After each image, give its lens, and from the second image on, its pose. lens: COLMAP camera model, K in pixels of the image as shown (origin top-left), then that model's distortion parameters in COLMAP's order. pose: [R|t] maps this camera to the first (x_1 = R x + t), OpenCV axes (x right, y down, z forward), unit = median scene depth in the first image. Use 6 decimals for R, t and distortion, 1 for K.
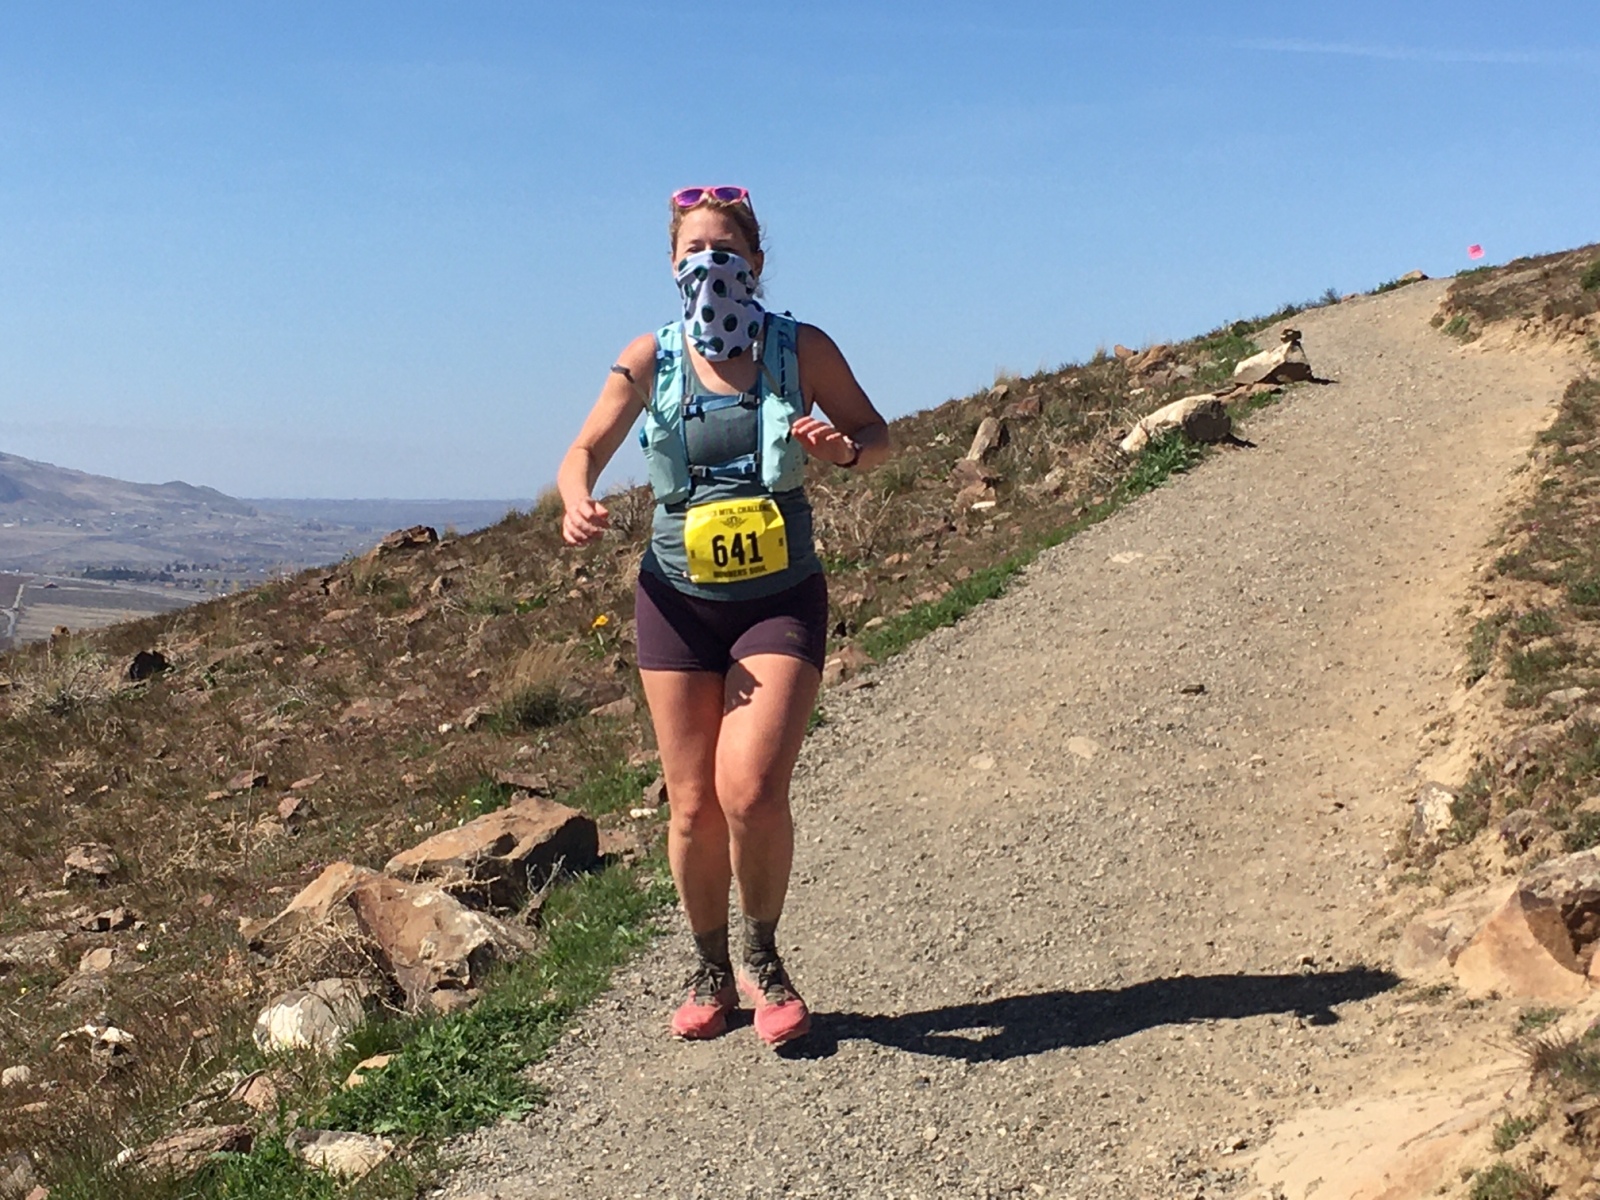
lens RADIAL K [[3331.9, 0, 802.9], [0, 3331.9, 596.9], [0, 0, 1]] dist [0.037388, 0.000000]
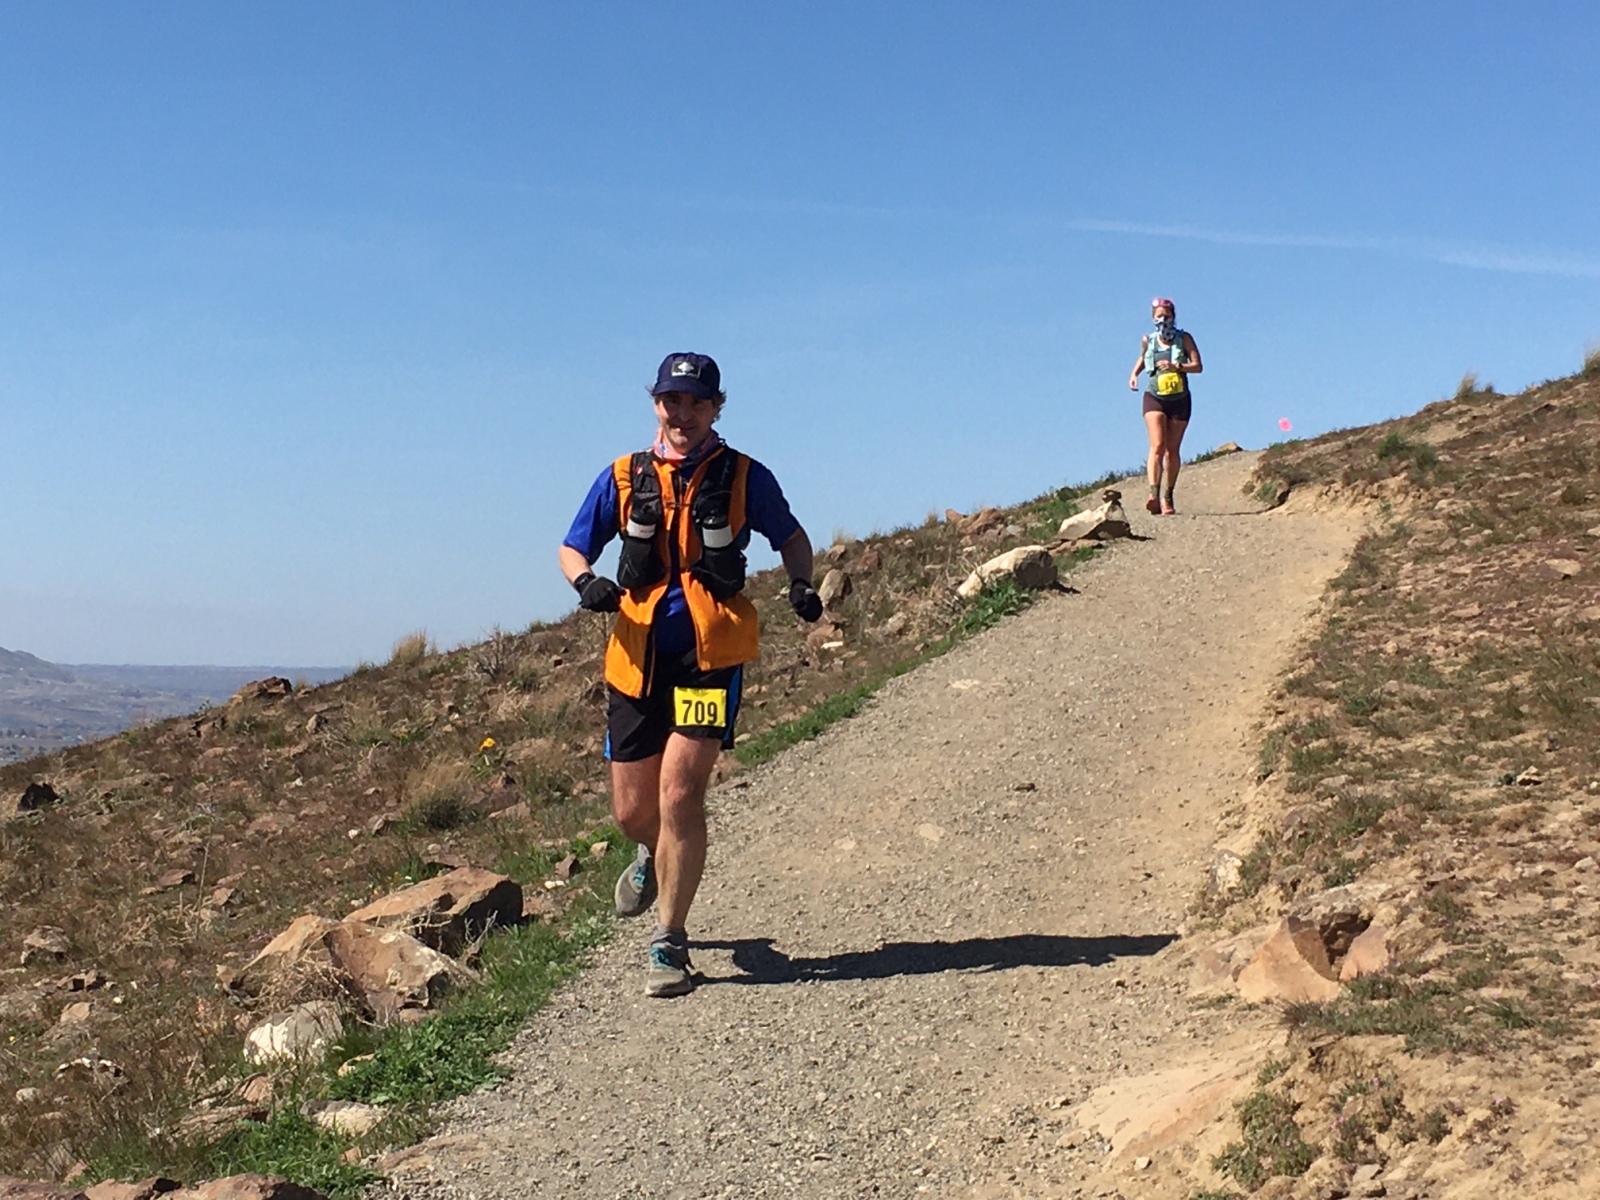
lens RADIAL K [[3331.9, 0, 799.6], [0, 3331.9, 600.9], [0, 0, 1]] dist [0.037388, 0.000000]
pose [[0.998660, 0.008966, 0.050971, -0.024545], [-0.006419, 0.998733, -0.049903, 0.024936], [-0.051354, 0.049509, 0.997453, -0.182282]]
